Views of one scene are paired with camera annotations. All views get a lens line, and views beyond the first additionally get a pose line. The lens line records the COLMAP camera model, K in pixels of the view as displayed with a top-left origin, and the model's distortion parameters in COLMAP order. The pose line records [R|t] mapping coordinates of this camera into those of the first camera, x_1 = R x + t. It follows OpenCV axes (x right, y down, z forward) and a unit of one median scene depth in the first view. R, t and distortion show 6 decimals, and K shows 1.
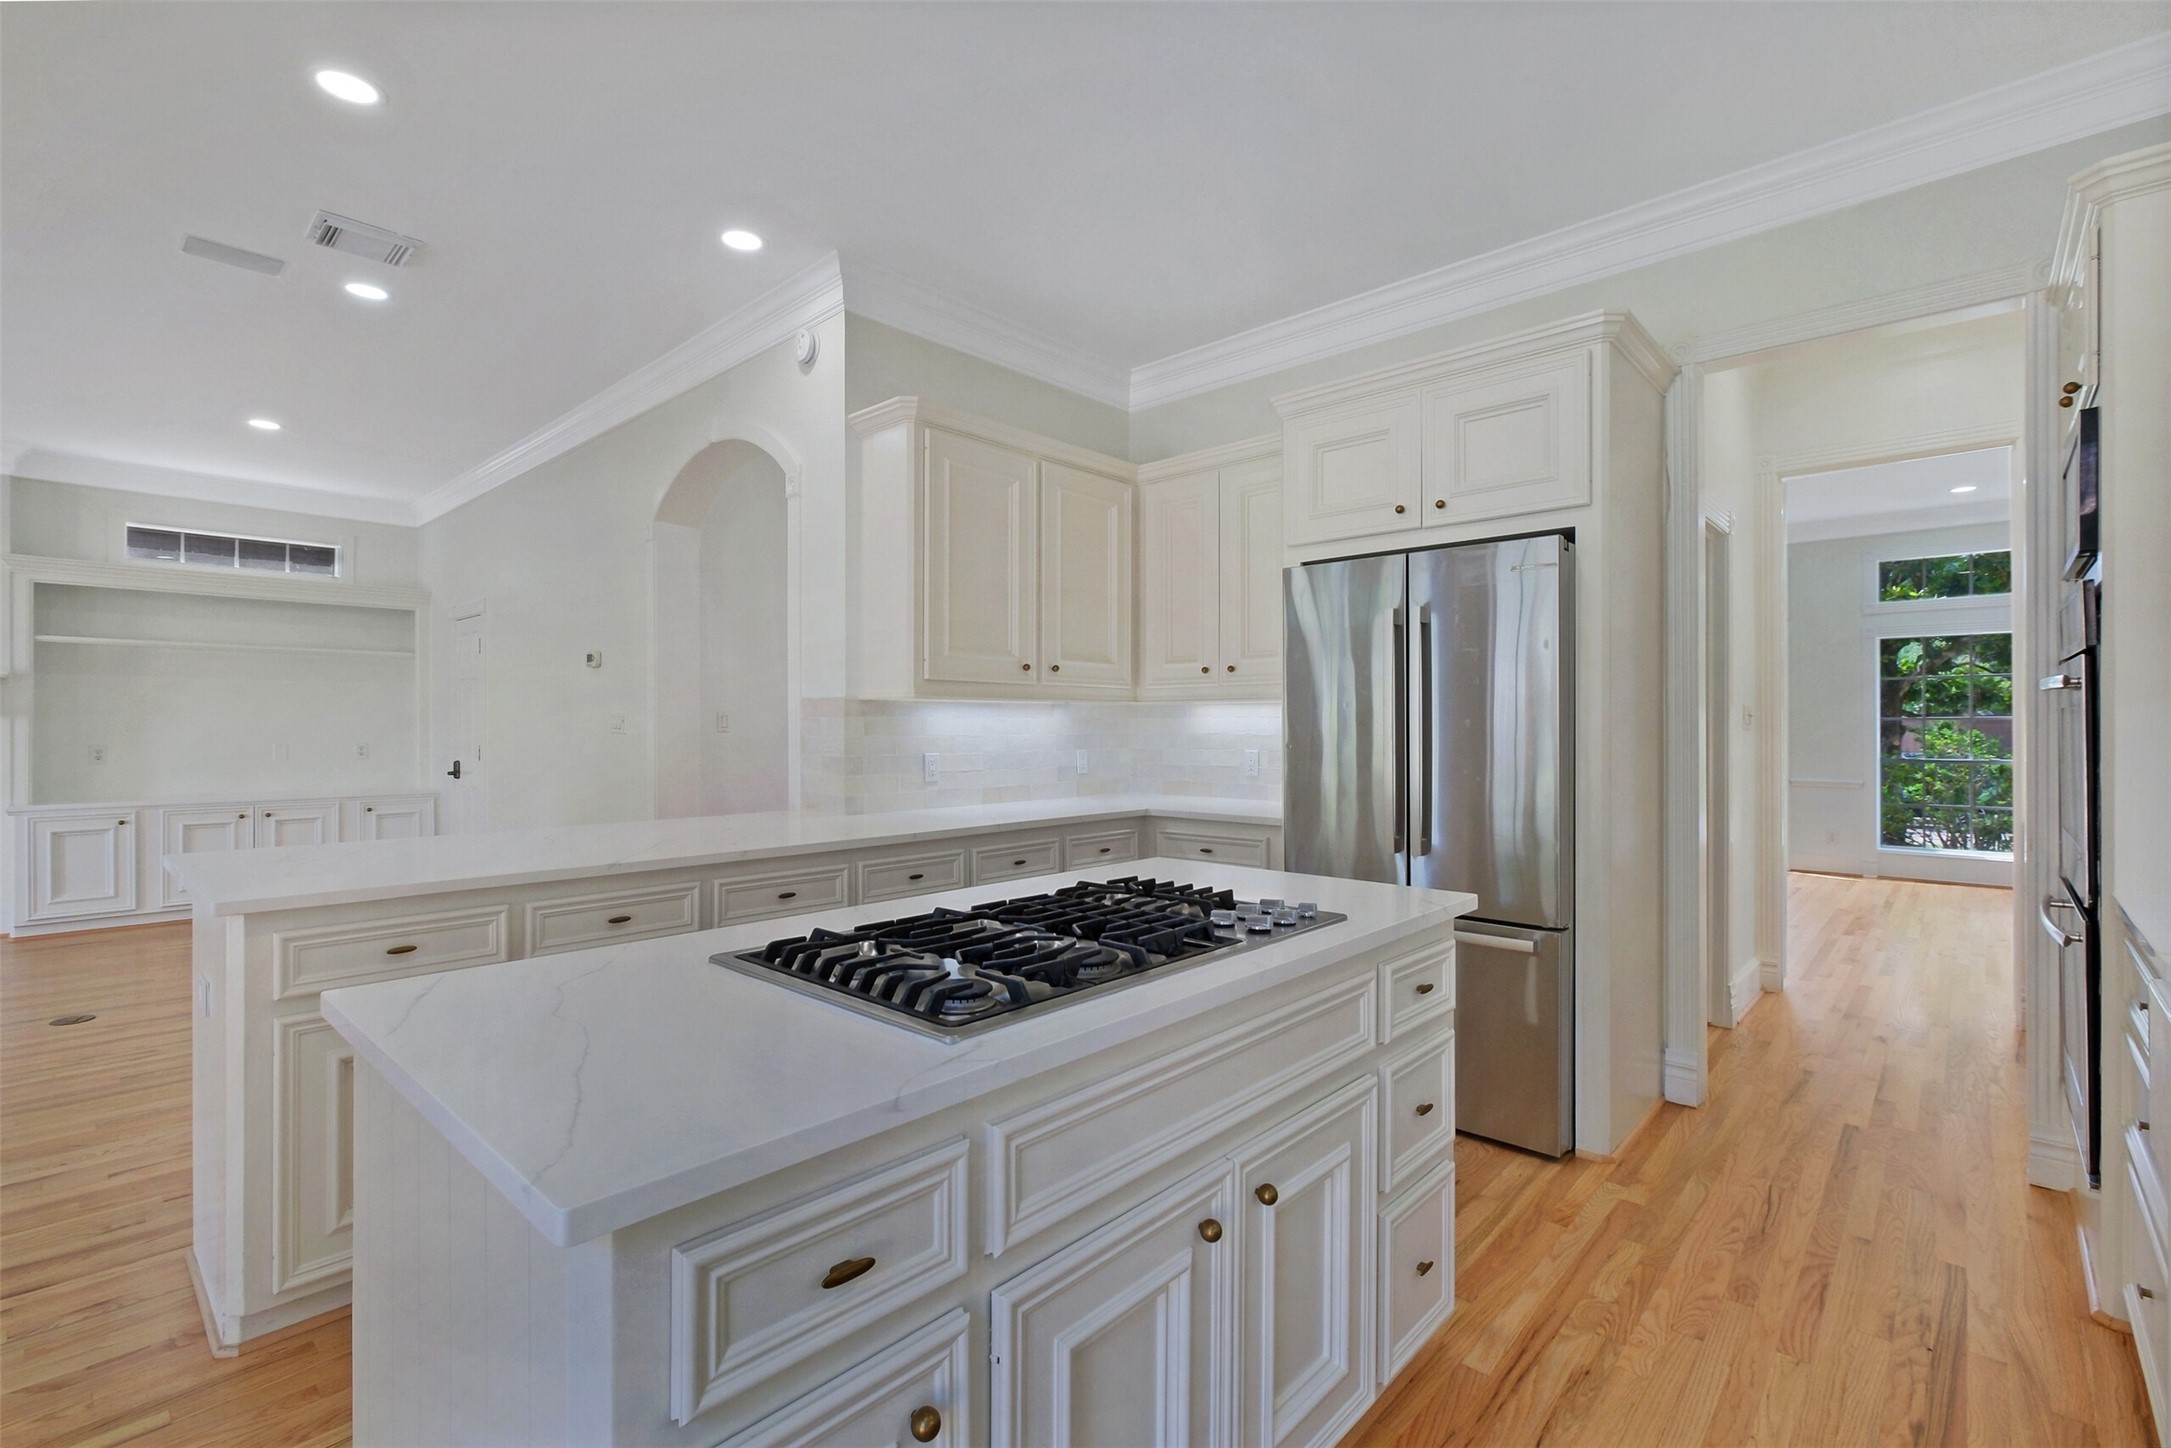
lens RADIAL K [[969.8, 0, 1080.5], [0, 969.8, 725.5], [0, 0, 1]] dist [-0.000748, -0.000651]
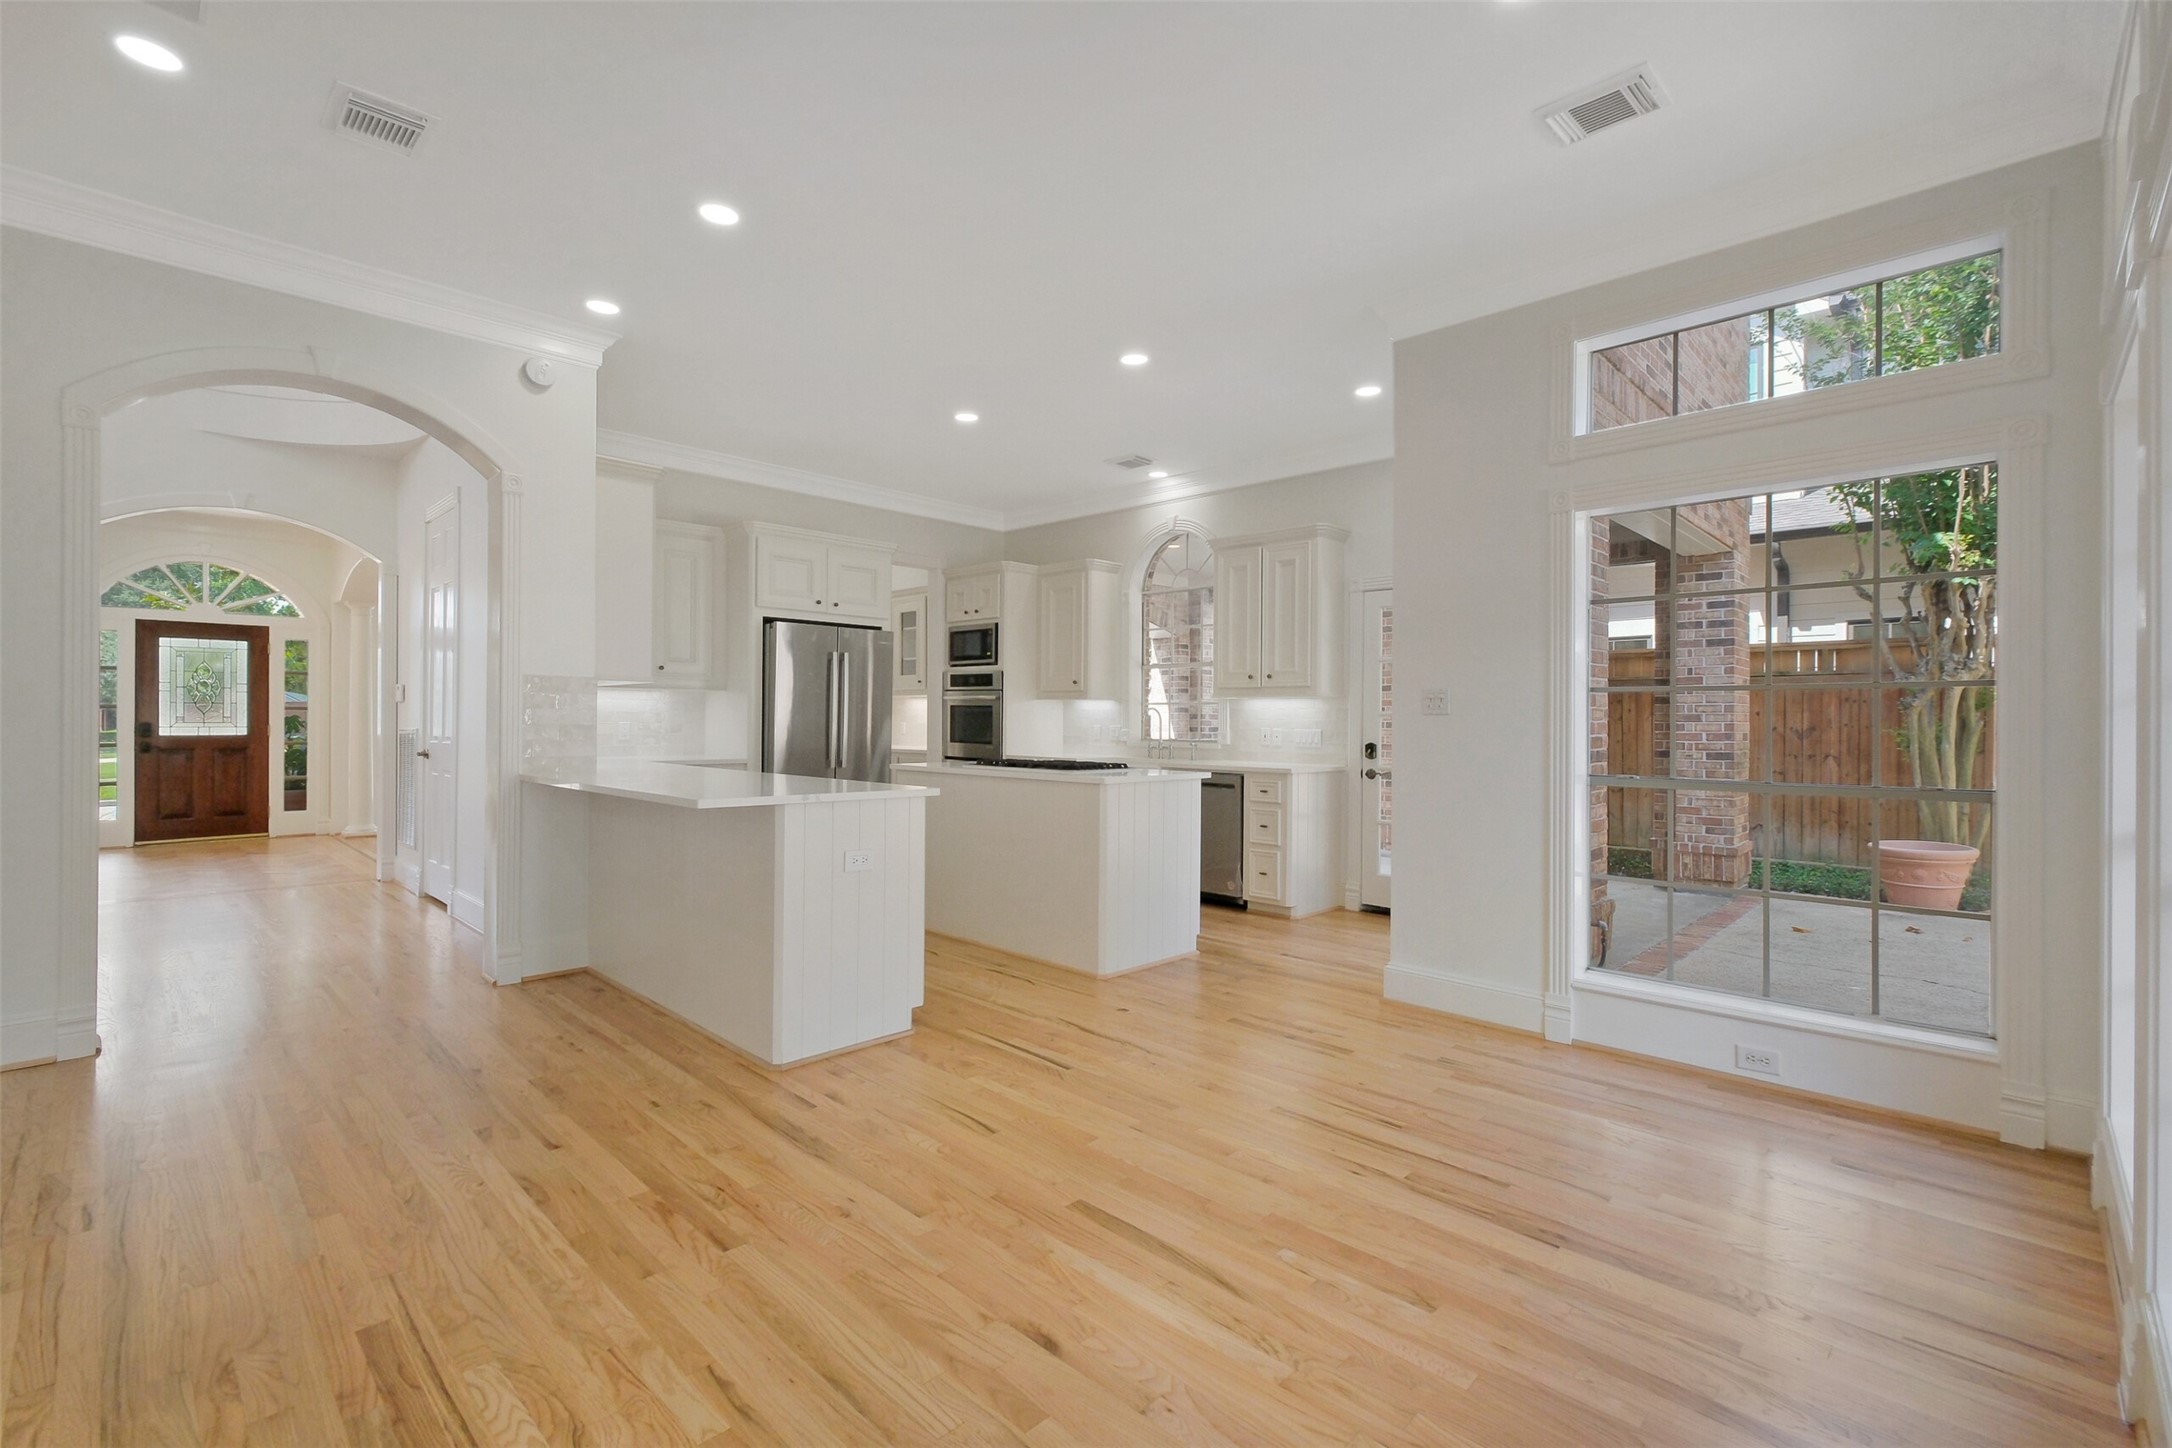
lens RADIAL K [[944.0, 0, 1086.4], [0, 944.0, 703.0], [0, 0, 1]] dist [-0.004561, -0.000257]
pose [[0.026968, 0.018166, 0.999471, -1.863297], [-0.008650, 0.999802, -0.017939, 0.025154], [-0.999599, -0.008162, 0.027120, 0.422925]]
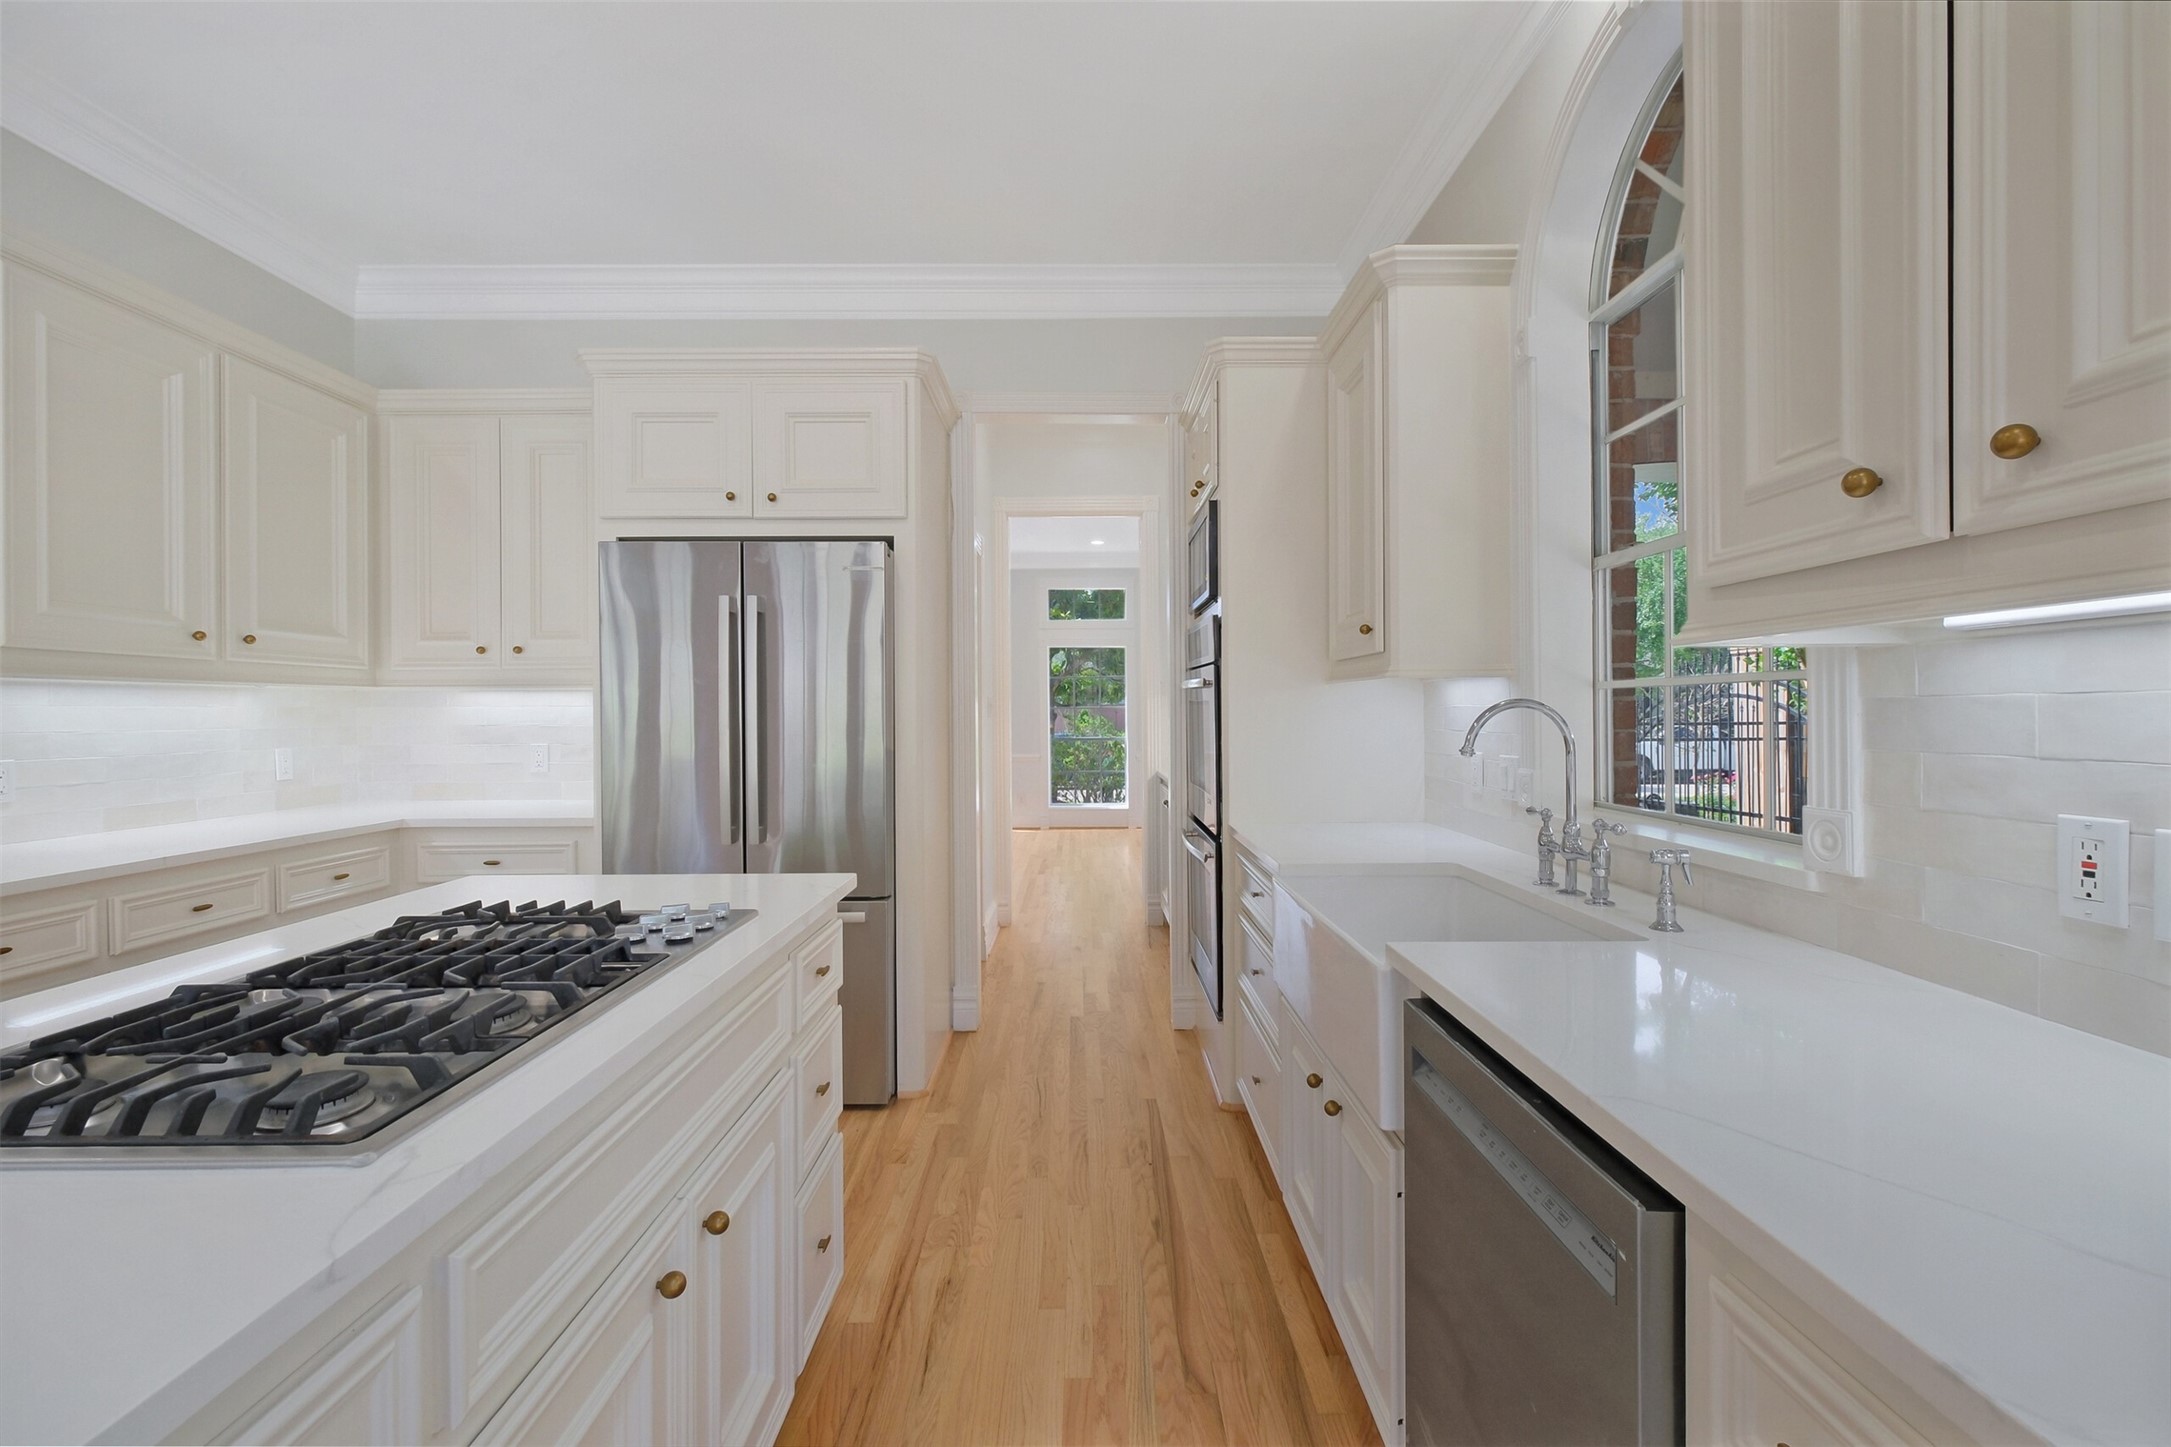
lens RADIAL K [[953.5, 0, 1086.6], [0, 953.5, 711.9], [0, 0, 1]] dist [-0.000829, -0.000970]
pose [[0.726445, -0.002493, 0.687220, -0.086386], [0.004382, 0.999990, -0.001004, 0.000024], [-0.687211, 0.003741, 0.726448, 0.049701]]
